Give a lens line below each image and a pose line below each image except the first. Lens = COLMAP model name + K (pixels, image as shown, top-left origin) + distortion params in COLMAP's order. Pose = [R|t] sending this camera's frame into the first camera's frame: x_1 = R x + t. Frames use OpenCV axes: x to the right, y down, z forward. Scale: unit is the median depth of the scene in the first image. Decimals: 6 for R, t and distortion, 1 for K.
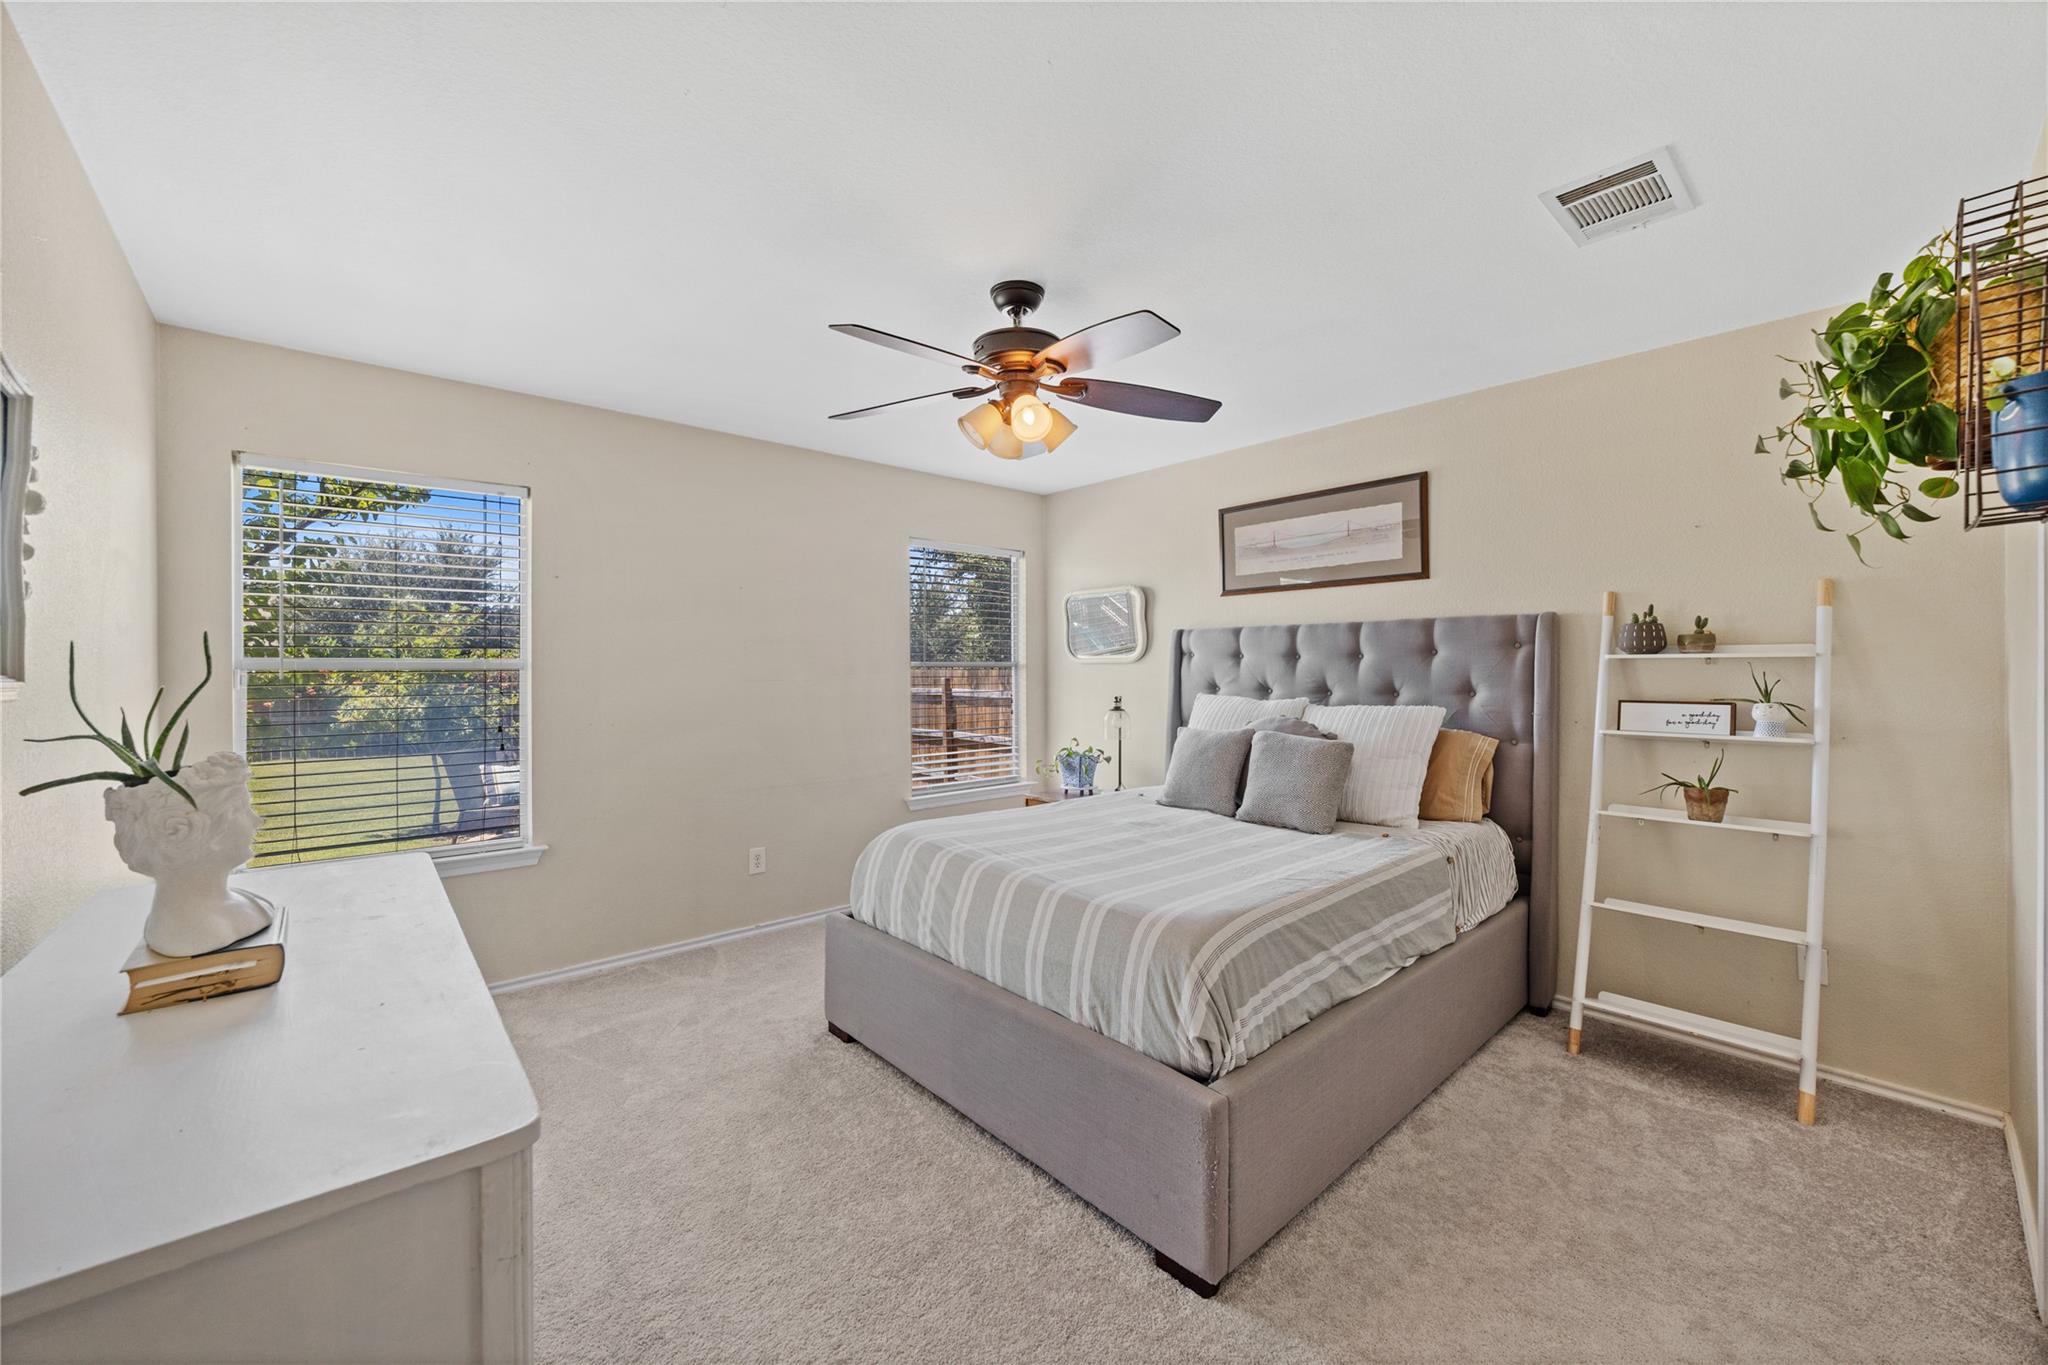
lens RADIAL K [[794.4, 0, 1022.3], [0, 794.4, 682.7], [0, 0, 1]] dist [-0.000042, -0.000024]
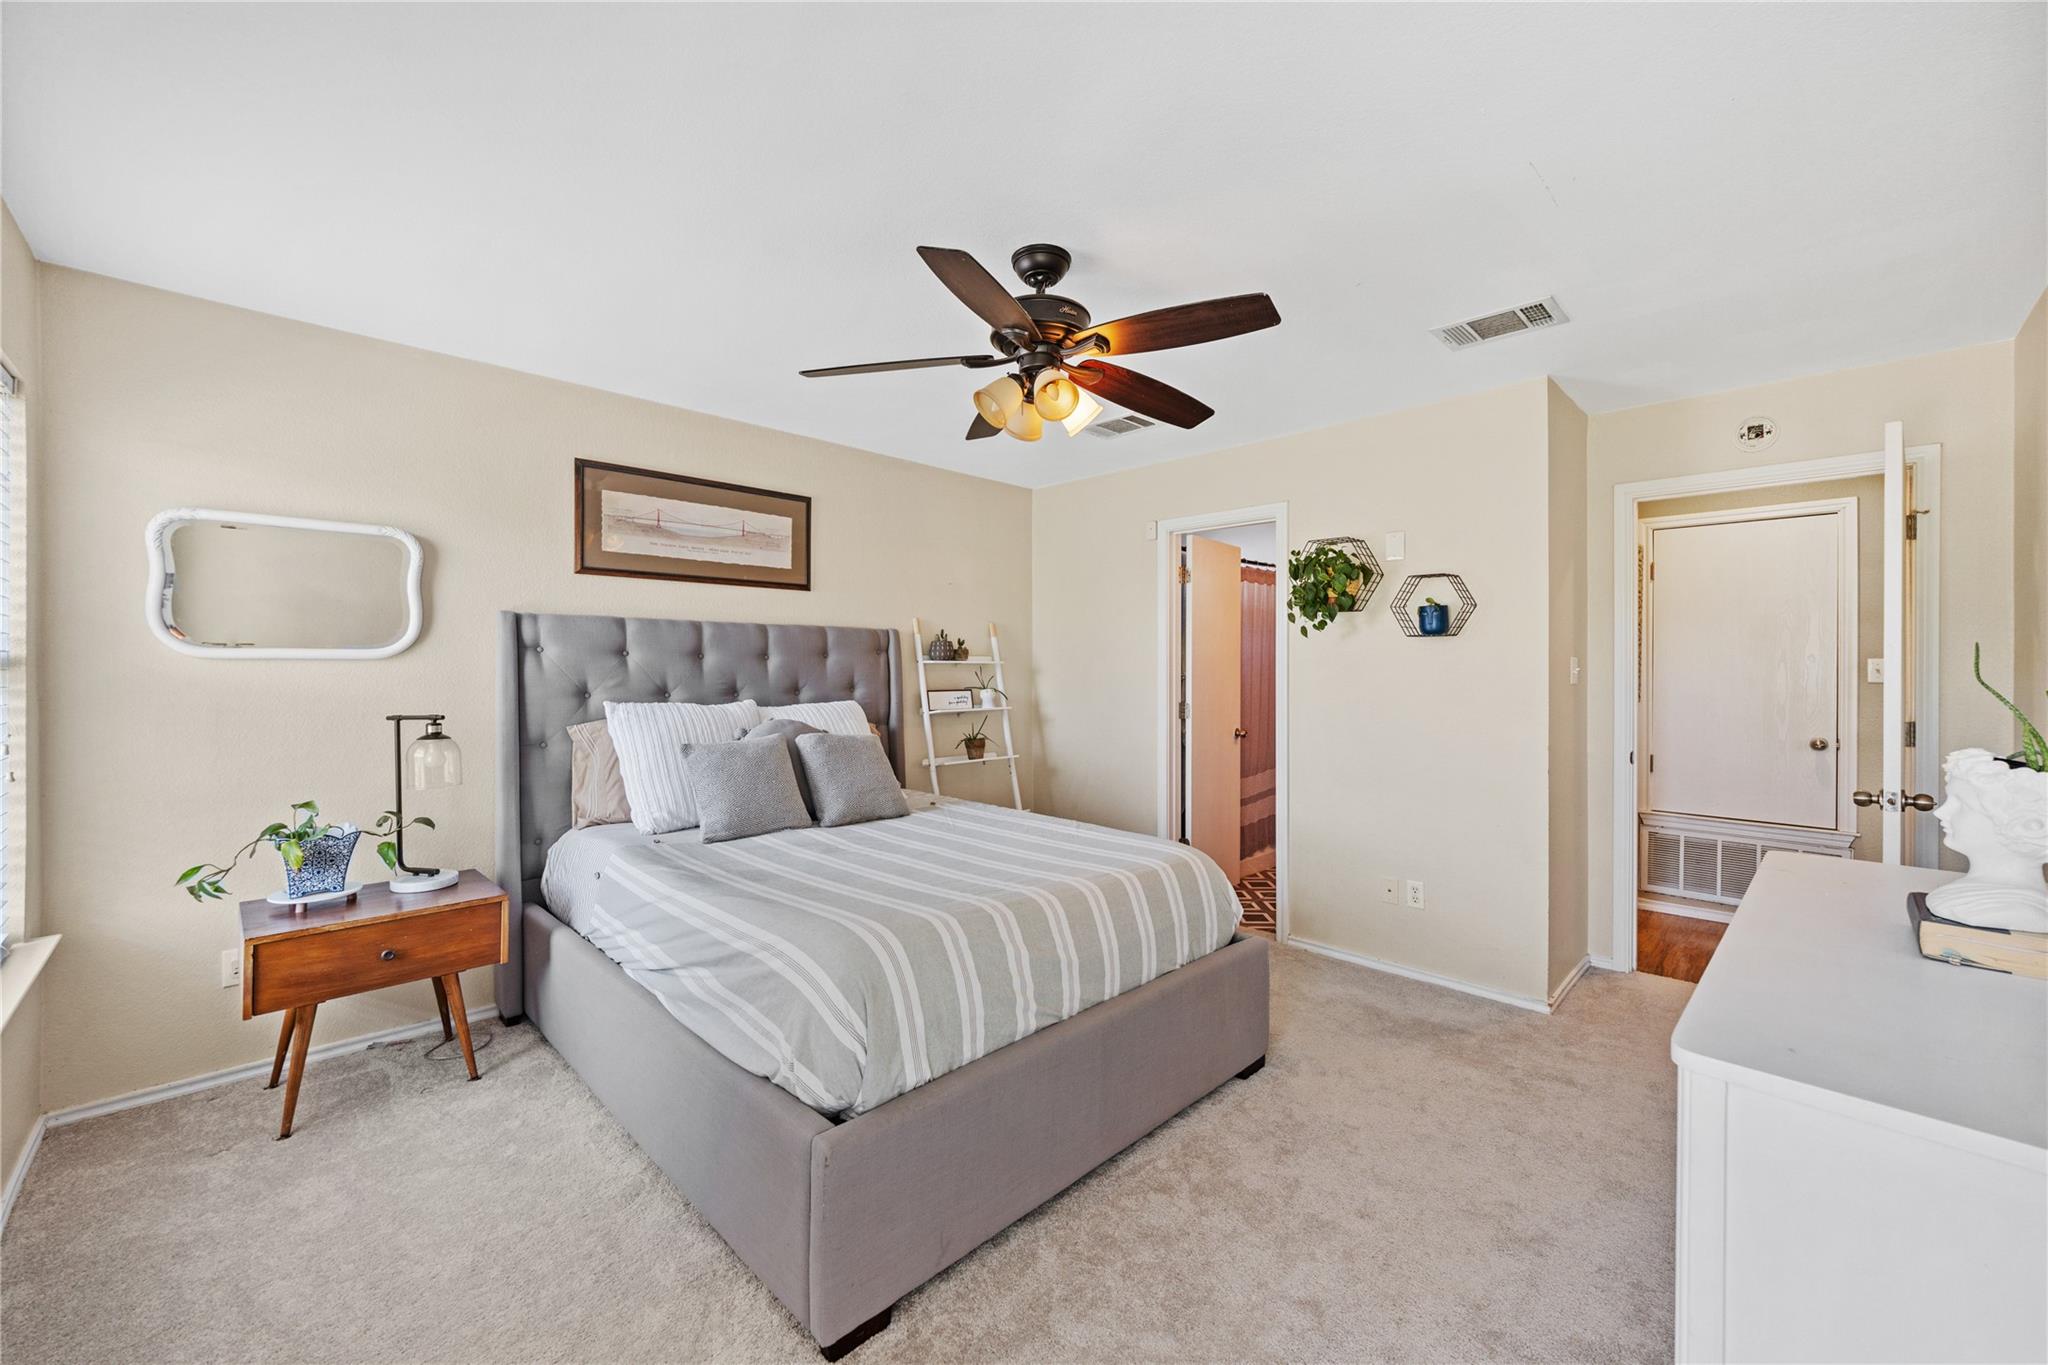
lens RADIAL K [[794.4, 0, 1020.5], [0, 794.4, 674.5], [0, 0, 1]] dist [-0.000042, -0.000024]
pose [[-0.053806, -0.004644, 0.998541, -0.618577], [0.016537, 0.999848, 0.005541, -0.011272], [-0.998414, 0.016811, -0.053721, 0.725809]]
